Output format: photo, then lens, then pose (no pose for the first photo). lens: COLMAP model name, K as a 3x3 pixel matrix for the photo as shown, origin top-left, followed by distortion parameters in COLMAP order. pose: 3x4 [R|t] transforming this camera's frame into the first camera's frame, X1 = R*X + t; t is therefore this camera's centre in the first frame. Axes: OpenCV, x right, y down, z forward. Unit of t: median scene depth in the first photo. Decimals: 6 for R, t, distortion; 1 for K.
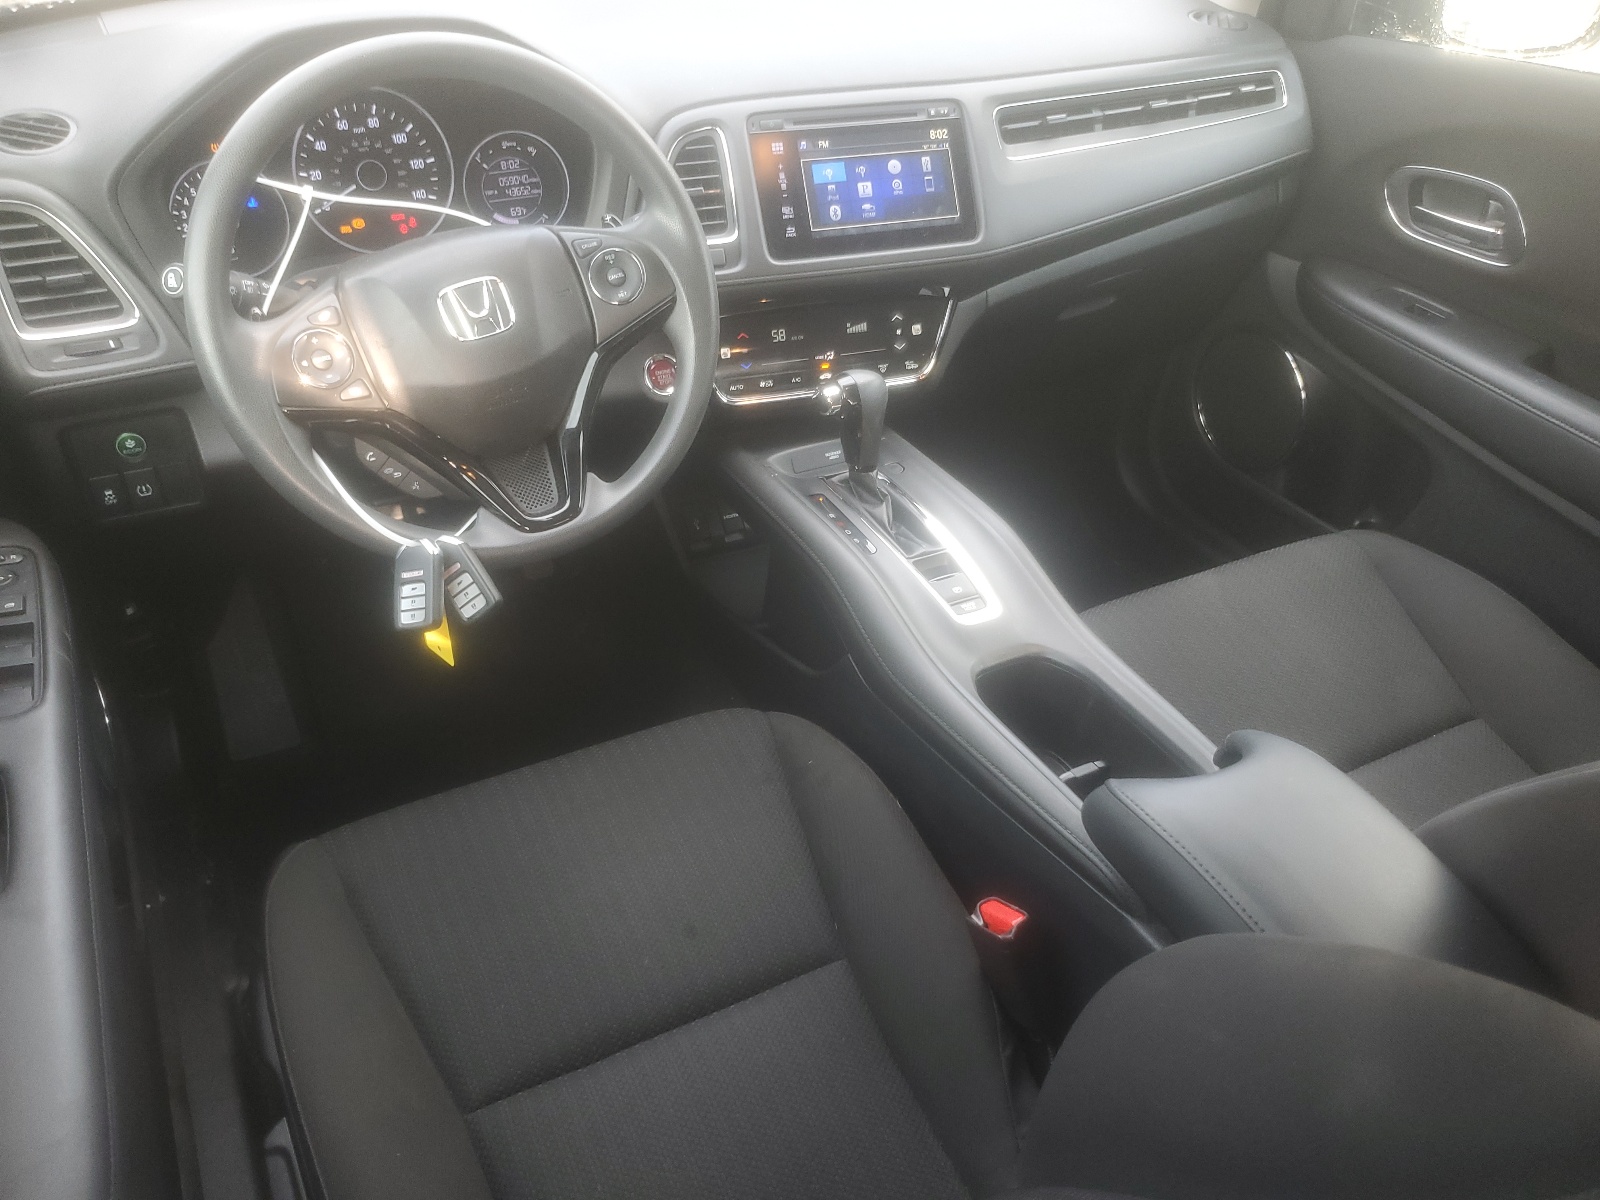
lens RADIAL K [[1229.0, 0, 799.9], [0, 1229.0, 597.2], [0, 0, 1]] dist [-0.000797, -0.001012]
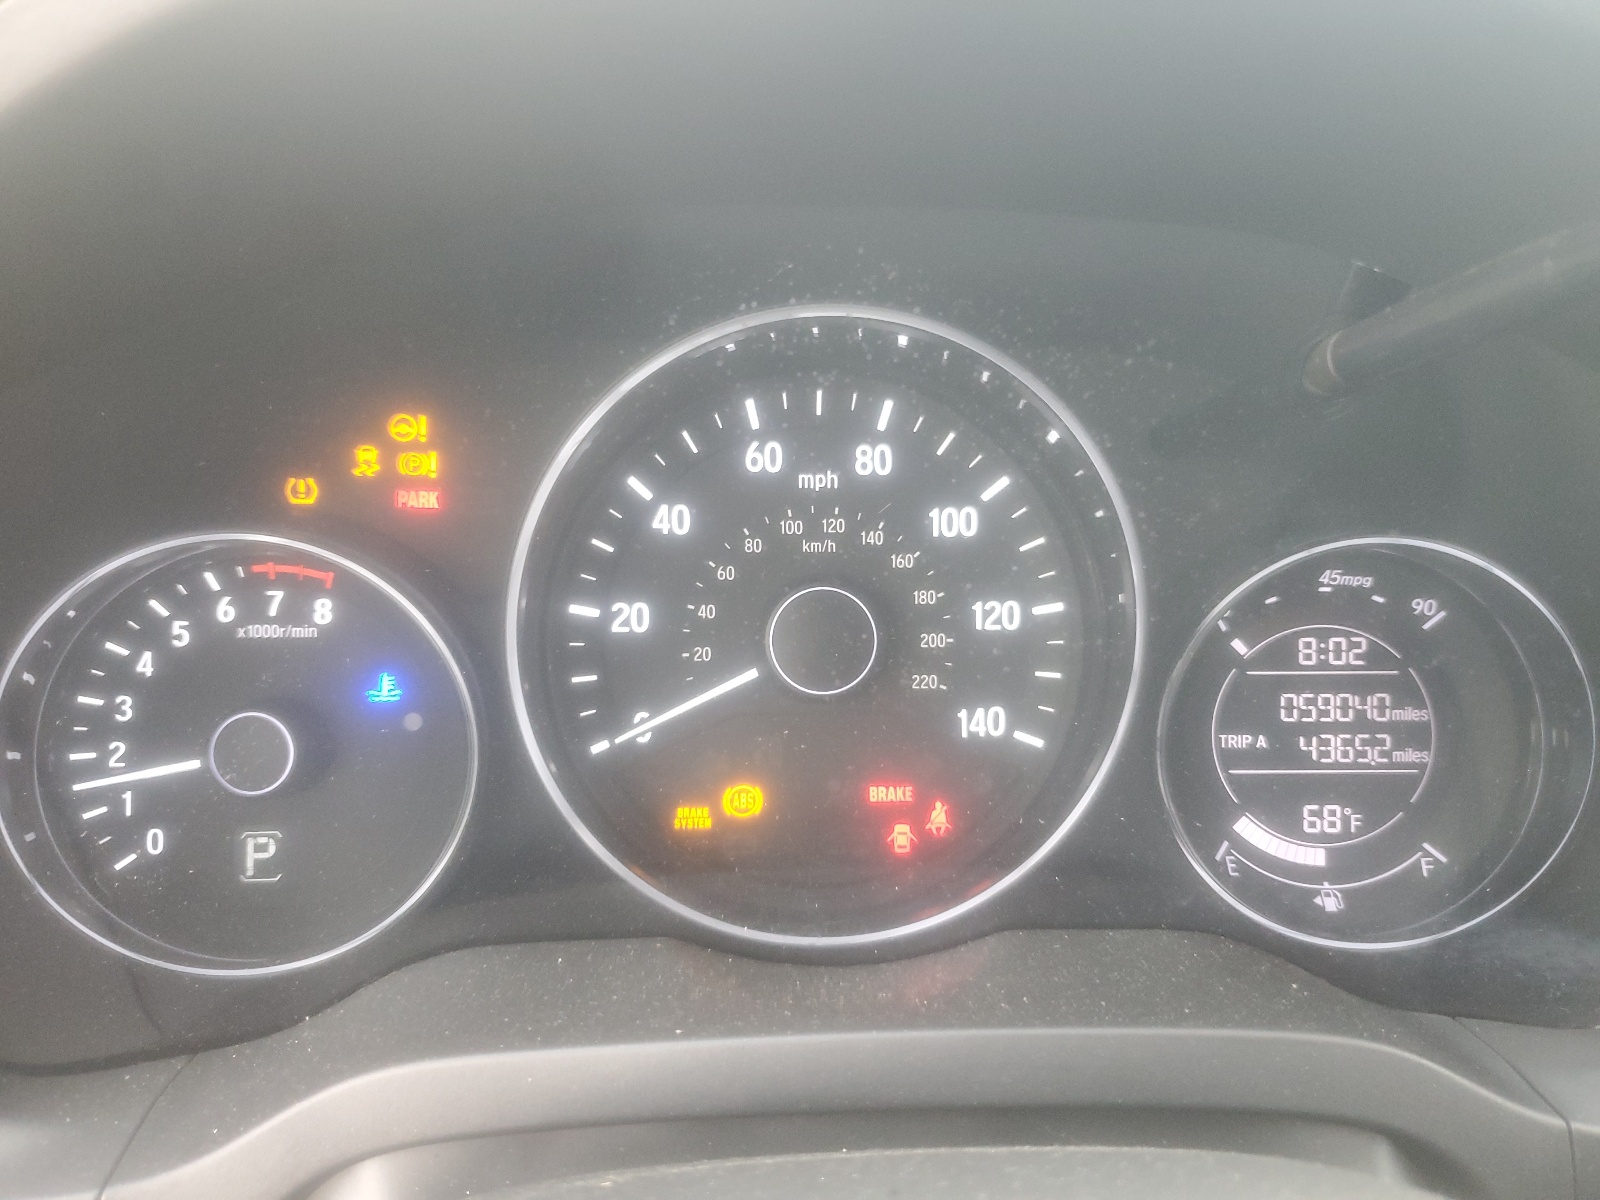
lens RADIAL K [[1229.0, 0, 801.1], [0, 1229.0, 597.2], [0, 0, 1]] dist [-0.000797, -0.001012]
pose [[0.897665, 0.110627, -0.426567, -0.238342], [-0.240584, 0.934021, -0.264052, -0.277899], [0.369211, 0.339655, 0.865054, 0.757920]]
